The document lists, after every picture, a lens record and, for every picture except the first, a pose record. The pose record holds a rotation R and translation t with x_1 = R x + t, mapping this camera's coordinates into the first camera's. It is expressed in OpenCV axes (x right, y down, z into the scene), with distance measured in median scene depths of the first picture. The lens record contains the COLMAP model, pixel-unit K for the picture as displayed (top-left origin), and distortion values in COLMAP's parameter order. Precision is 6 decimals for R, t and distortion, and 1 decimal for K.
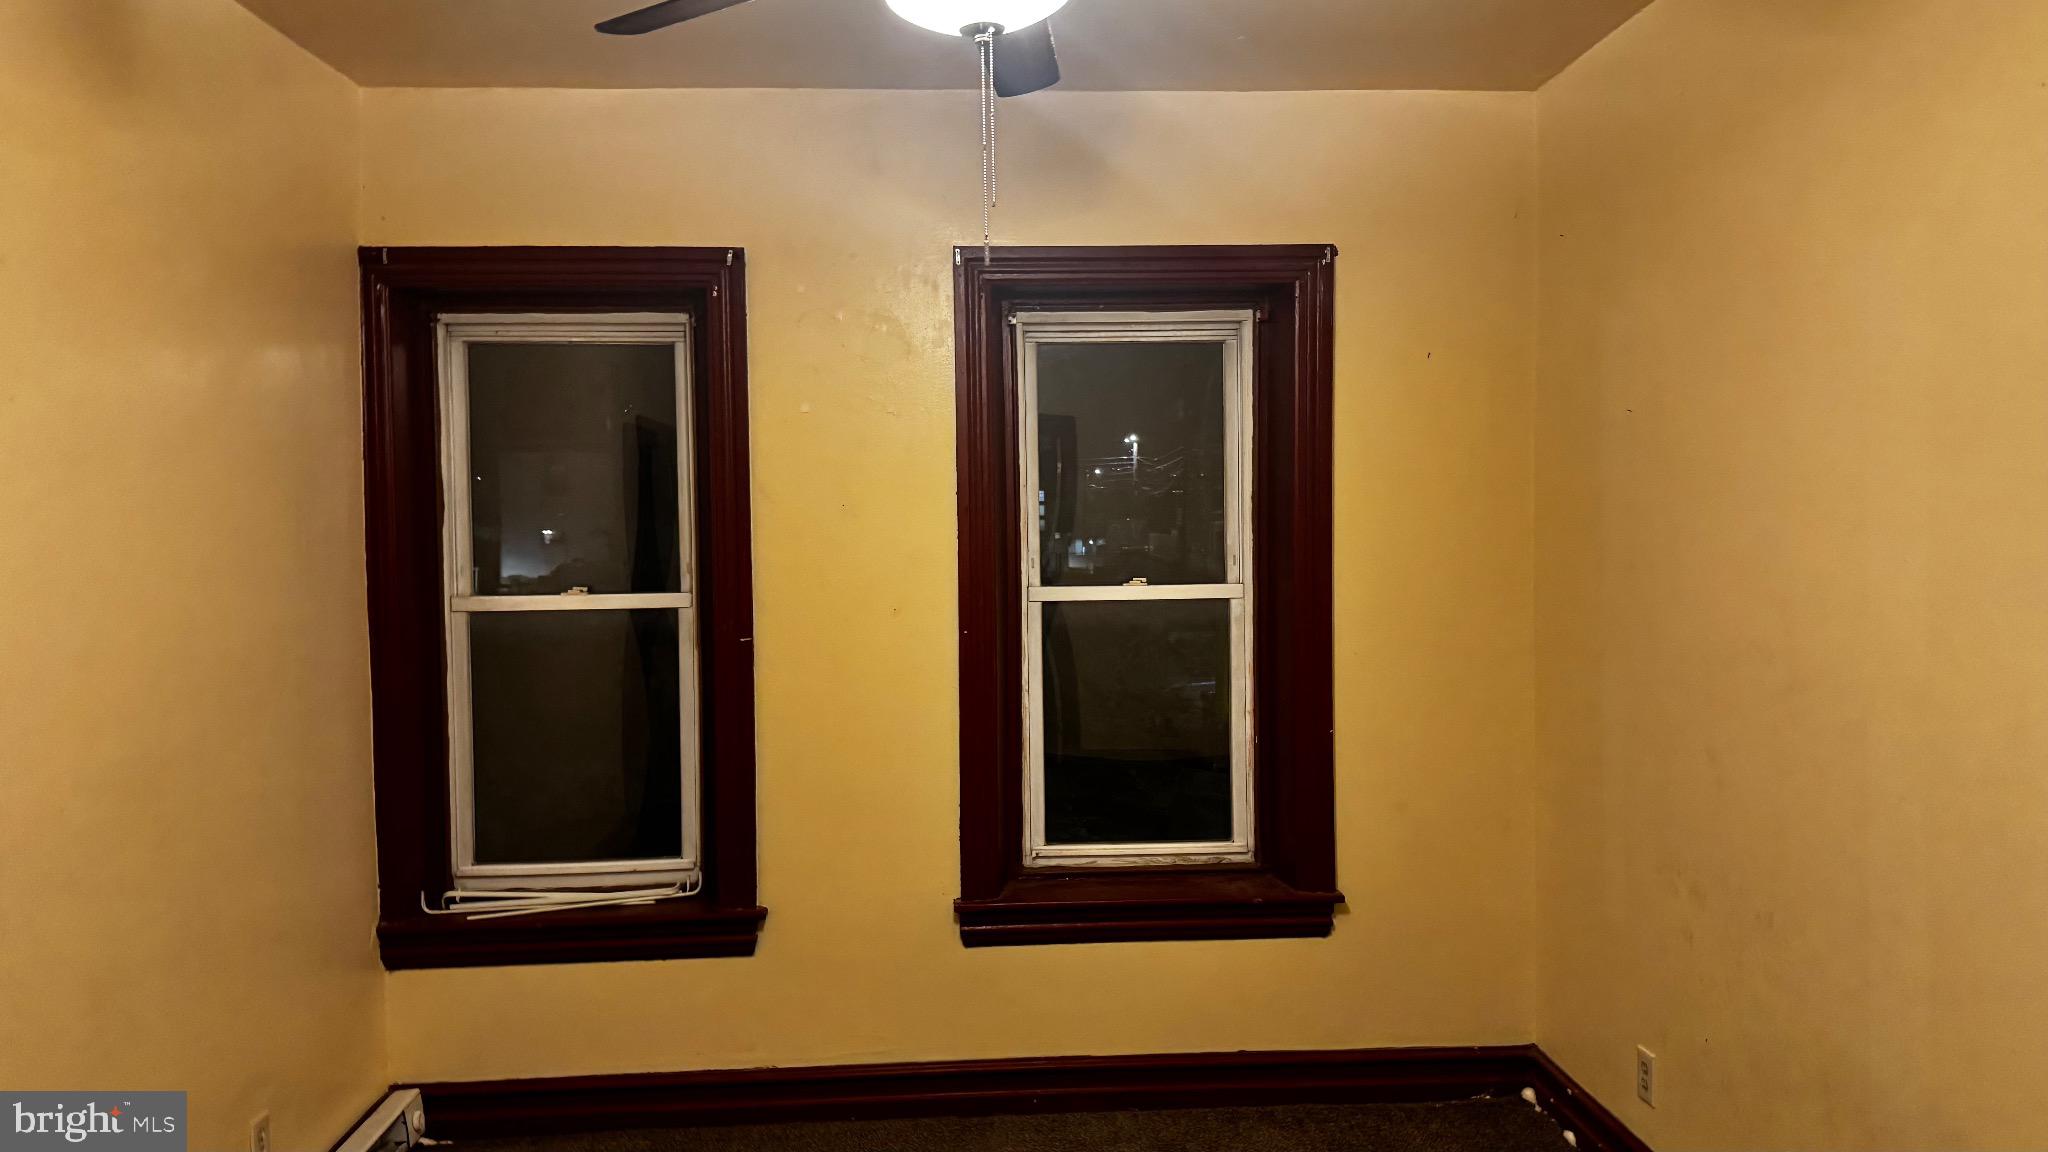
lens RADIAL K [[1467.5, 0, 1024.0], [0, 1467.5, 576.0], [0, 0, 1]] dist [0.186057, 0.000212]
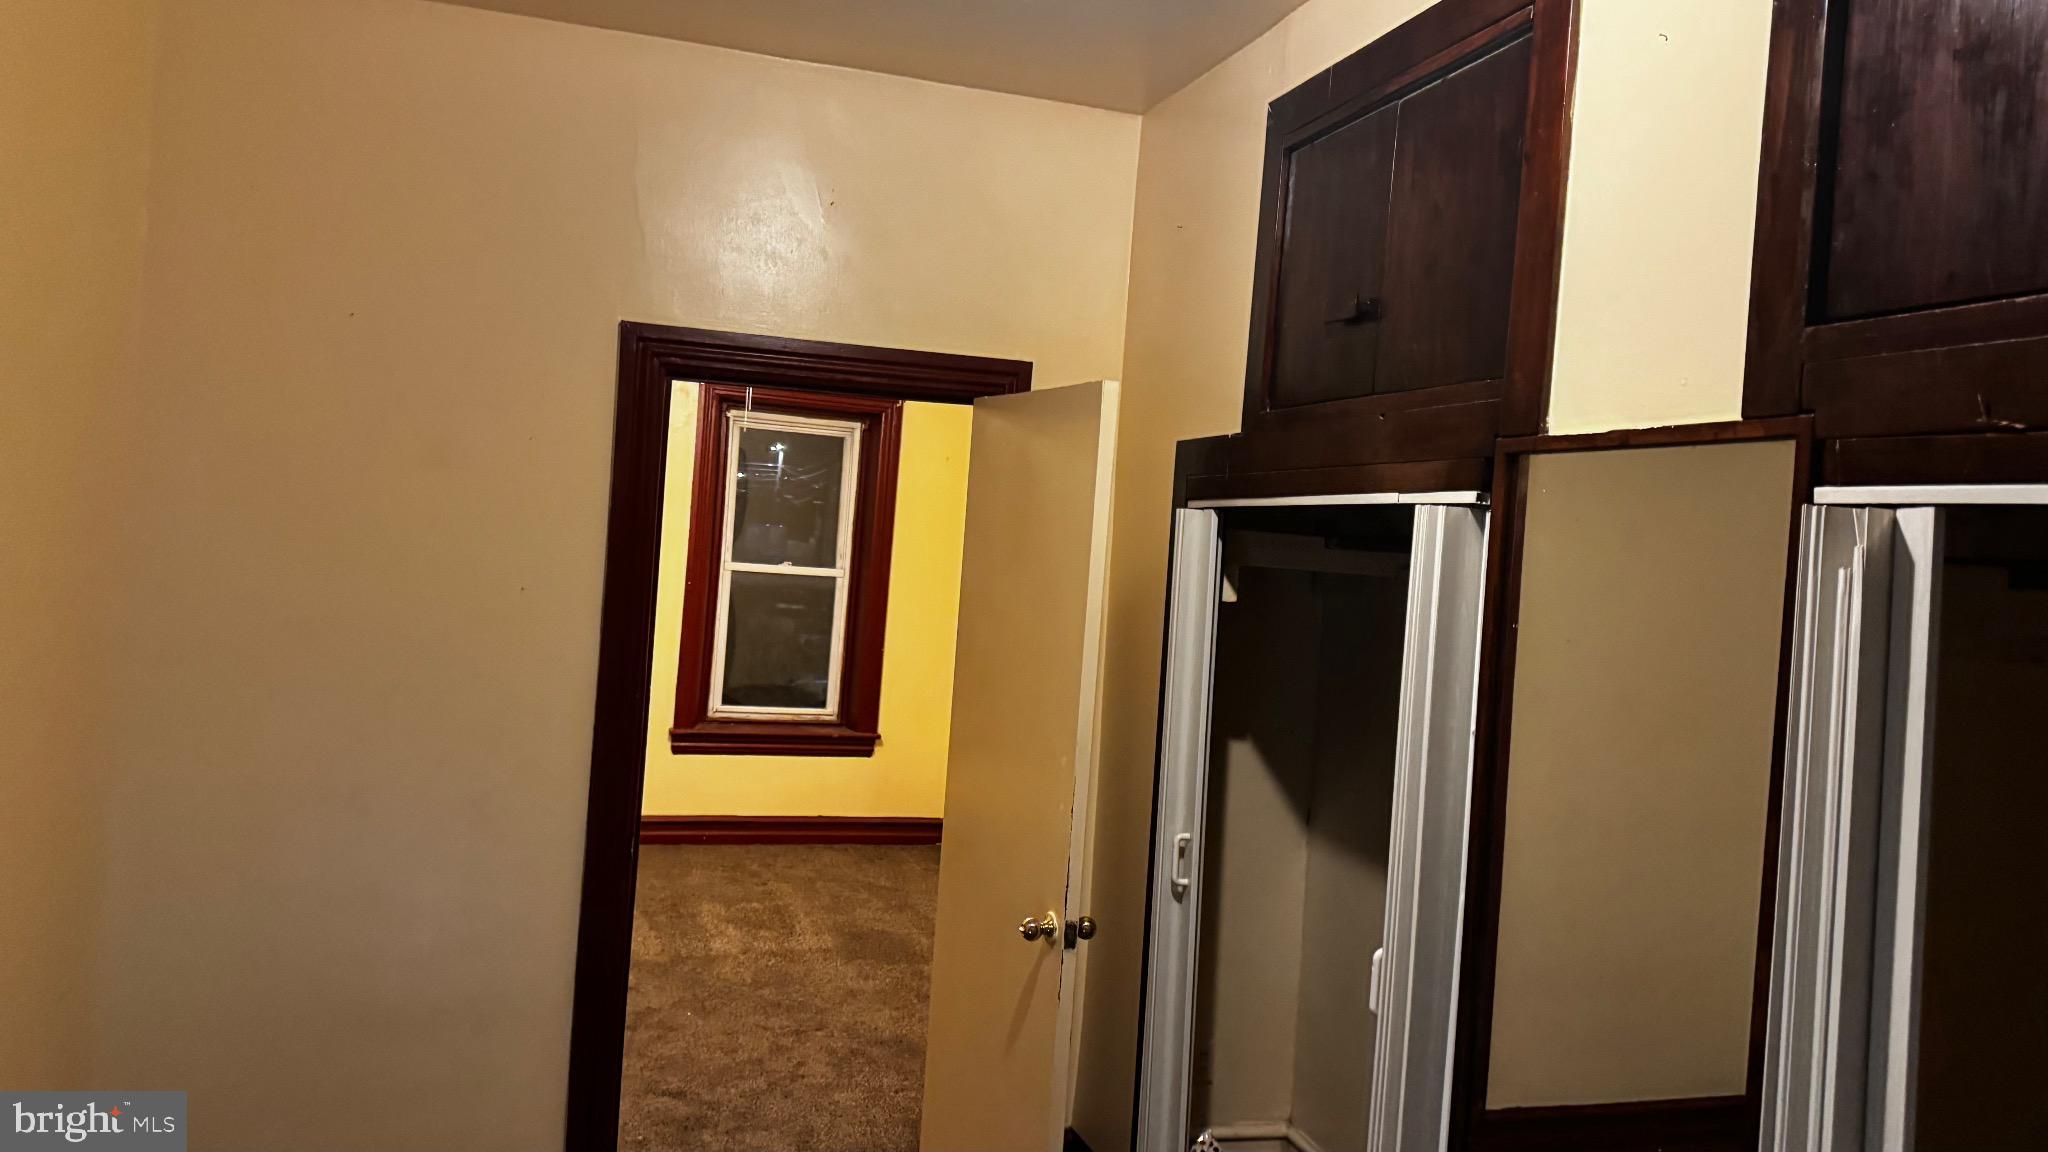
lens RADIAL K [[1467.5, 0, 1024.0], [0, 1467.5, 576.0], [0, 0, 1]] dist [0.186057, 0.000212]
pose [[0.966364, 0.083048, 0.243399, -0.082237], [-0.081134, 0.996543, -0.017894, 0.027754], [-0.244043, -0.002456, 0.969761, -0.846158]]
